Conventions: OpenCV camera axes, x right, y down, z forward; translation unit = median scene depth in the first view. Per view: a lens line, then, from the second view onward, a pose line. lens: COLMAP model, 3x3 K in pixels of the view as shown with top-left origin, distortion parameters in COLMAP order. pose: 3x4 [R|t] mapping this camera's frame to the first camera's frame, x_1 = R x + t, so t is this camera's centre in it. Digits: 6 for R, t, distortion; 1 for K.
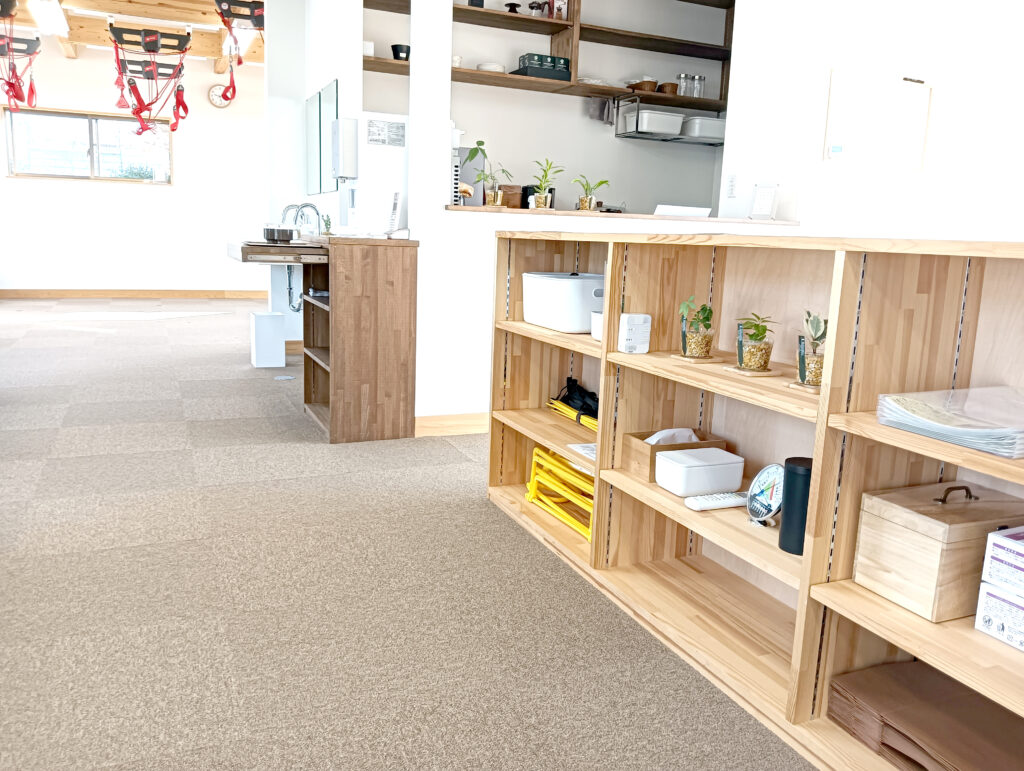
lens RADIAL K [[822.2, 0, 511.5], [0, 822.2, 384.5], [0, 0, 1]] dist [0.009758, -0.008720]
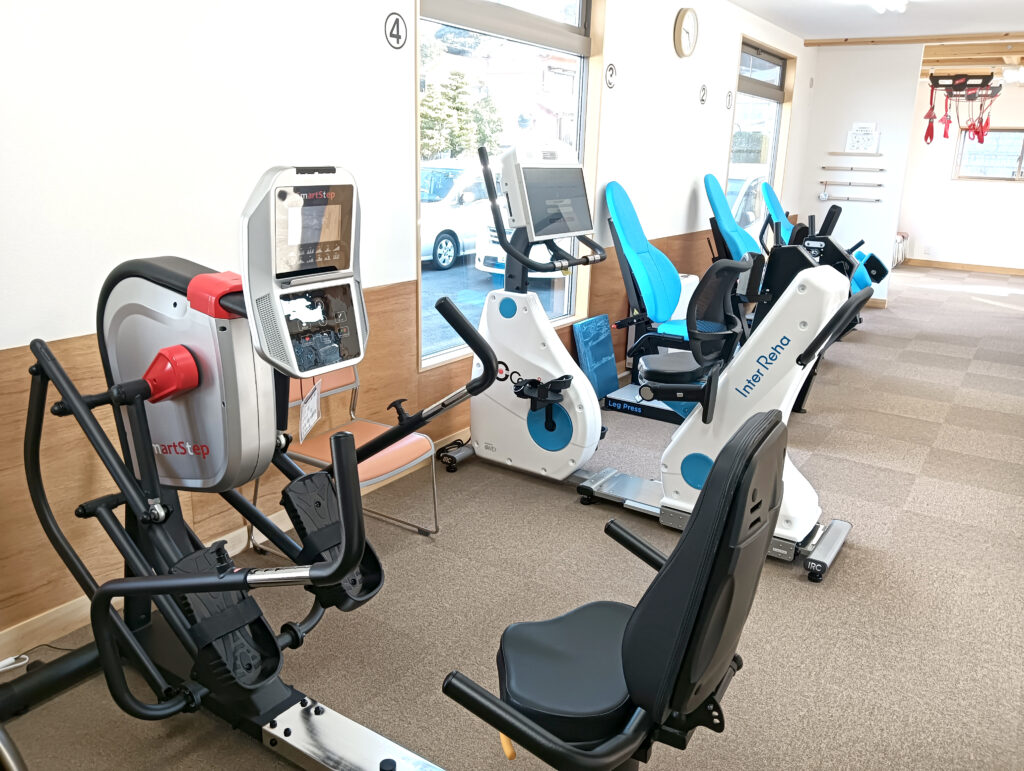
lens RADIAL K [[822.2, 0, 511.7], [0, 822.2, 384.9], [0, 0, 1]] dist [0.009758, -0.008720]
pose [[0.554384, 0.202441, -0.807265, 0.239427], [-0.154386, 0.978146, 0.139270, 0.006392], [0.817816, 0.047421, 0.573522, -0.560463]]
